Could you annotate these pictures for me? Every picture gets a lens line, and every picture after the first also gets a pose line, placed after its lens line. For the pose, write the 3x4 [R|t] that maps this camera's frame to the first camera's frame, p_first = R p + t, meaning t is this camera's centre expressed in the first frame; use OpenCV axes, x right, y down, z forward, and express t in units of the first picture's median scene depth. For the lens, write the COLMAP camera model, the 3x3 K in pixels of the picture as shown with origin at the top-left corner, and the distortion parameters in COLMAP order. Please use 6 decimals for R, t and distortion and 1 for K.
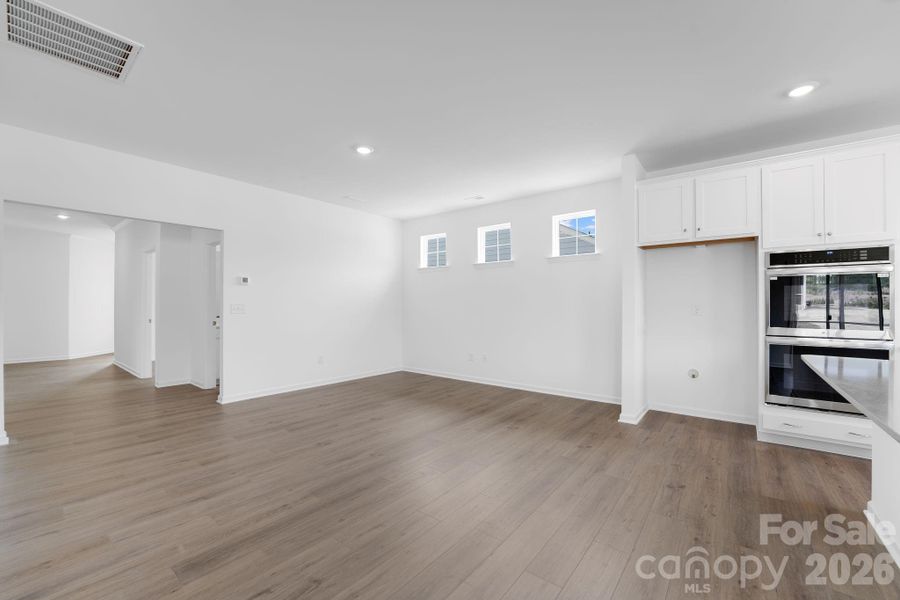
lens RADIAL K [[385.0, 0, 460.6], [0, 385.0, 314.0], [0, 0, 1]] dist [0.001192, 0.000132]
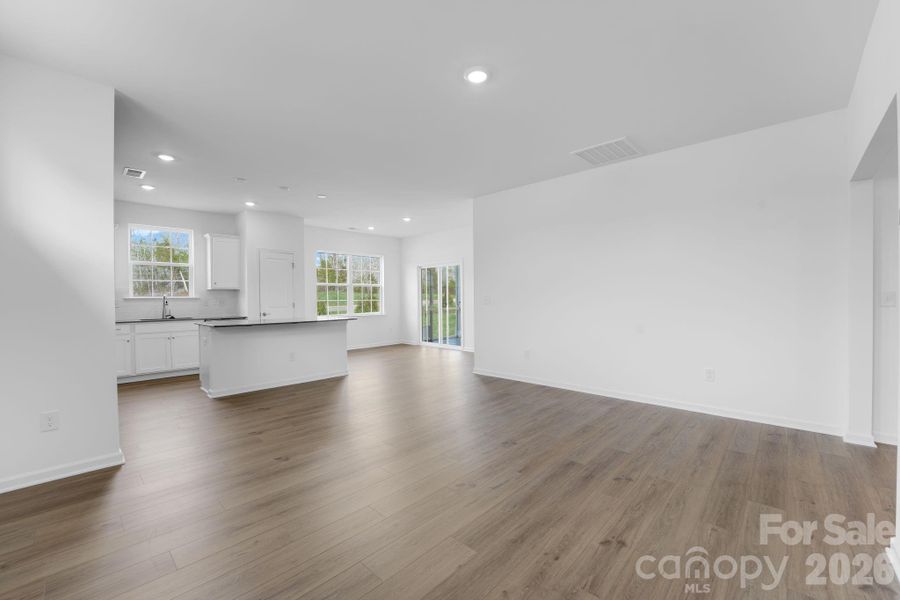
lens RADIAL K [[365.9, 0, 451.6], [0, 365.9, 297.3], [0, 0, 1]] dist [-0.014378, -0.000024]
pose [[-0.994541, 0.009921, 0.103876, -0.272078], [0.012269, 0.999683, 0.021986, -0.035312], [-0.103625, 0.023141, -0.994347, 1.654997]]
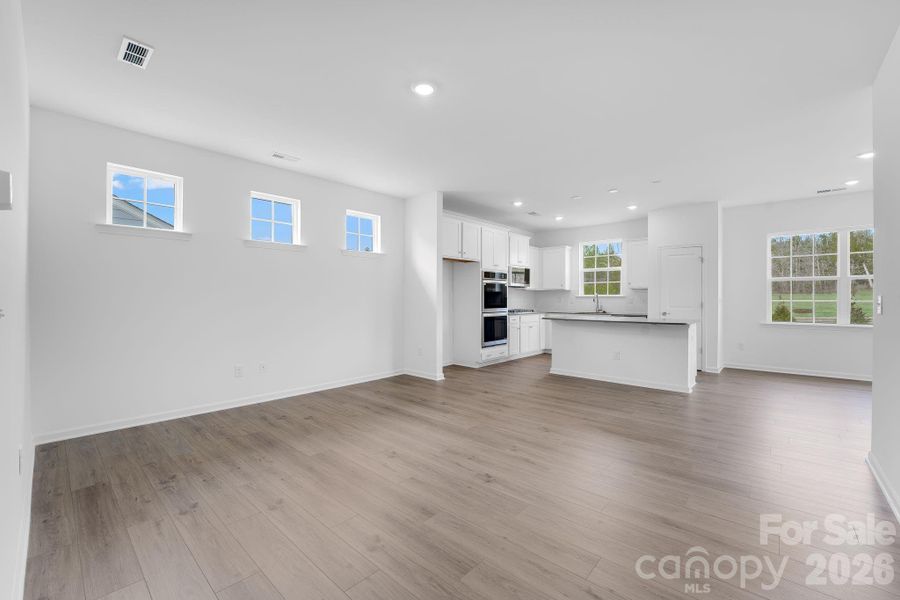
lens RADIAL K [[365.9, 0, 451.6], [0, 365.9, 297.3], [0, 0, 1]] dist [-0.014378, -0.000024]
pose [[0.071161, 0.001679, 0.997463, -0.945077], [0.020728, 0.999780, -0.003162, -0.018046], [-0.997249, 0.020900, 0.071110, 0.885848]]
